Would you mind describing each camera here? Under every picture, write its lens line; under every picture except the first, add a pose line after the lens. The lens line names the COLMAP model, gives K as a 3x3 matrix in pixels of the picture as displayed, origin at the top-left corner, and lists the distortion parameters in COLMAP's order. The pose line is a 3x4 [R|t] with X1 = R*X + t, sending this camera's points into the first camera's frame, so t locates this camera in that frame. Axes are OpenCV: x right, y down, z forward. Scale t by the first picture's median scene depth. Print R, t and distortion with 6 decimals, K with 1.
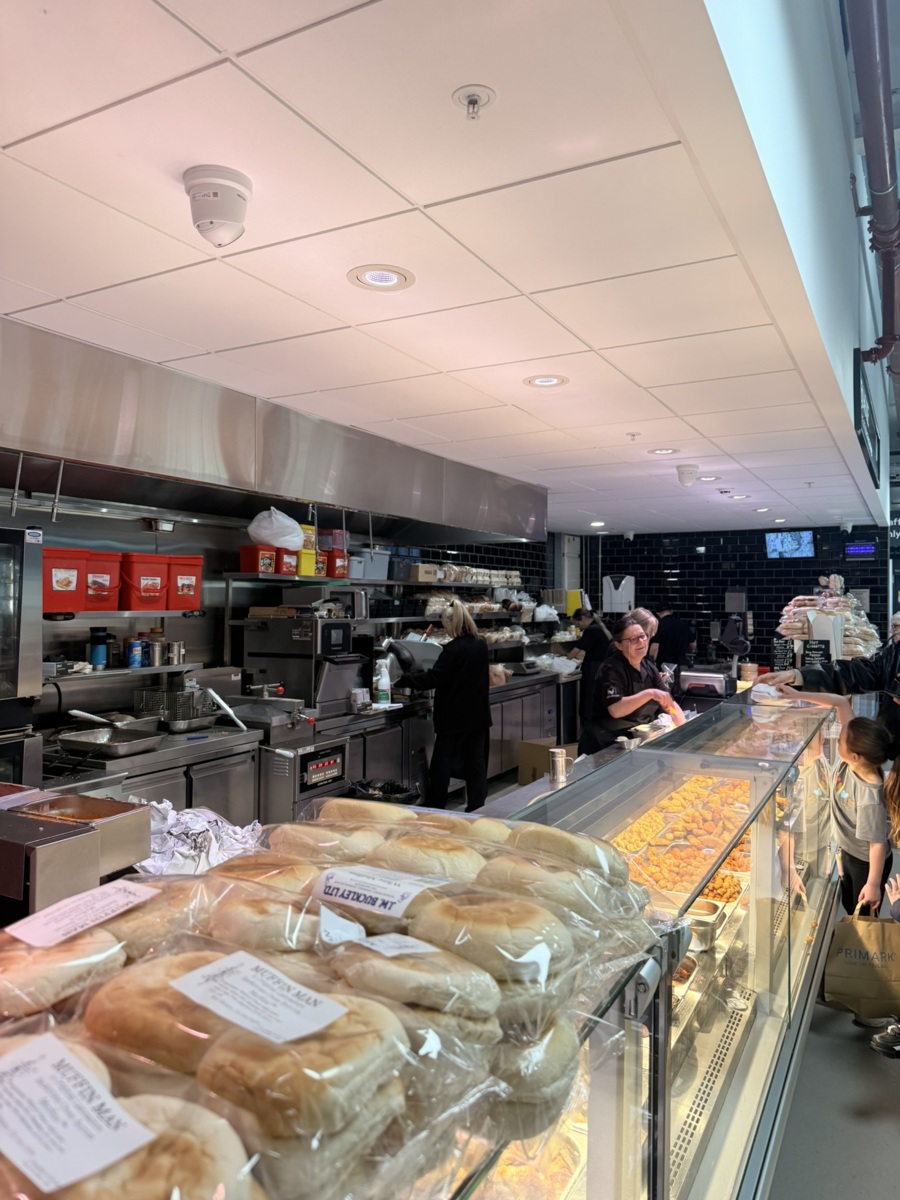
lens RADIAL K [[842.9, 0, 448.3], [0, 842.9, 594.4], [0, 0, 1]] dist [0.034000, -0.037620]
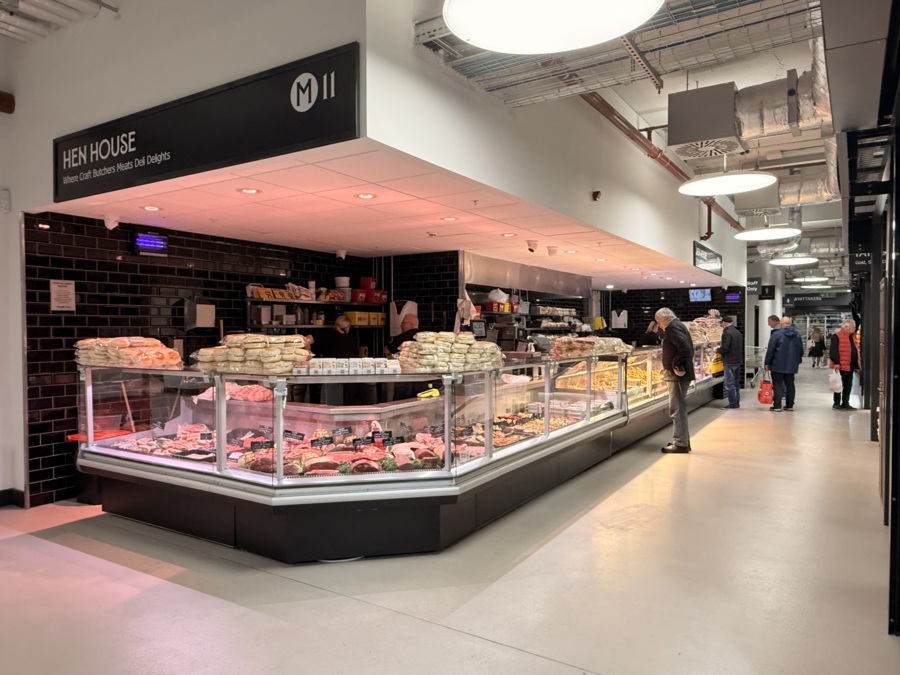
lens RADIAL K [[632.2, 0, 448.9], [0, 632.2, 342.8], [0, 0, 1]] dist [0.034000, -0.037620]
pose [[0.998005, -0.006506, -0.062796, -0.145449], [0.008371, 0.999530, 0.029478, 0.010286], [0.062575, -0.029945, 0.997591, -0.707603]]
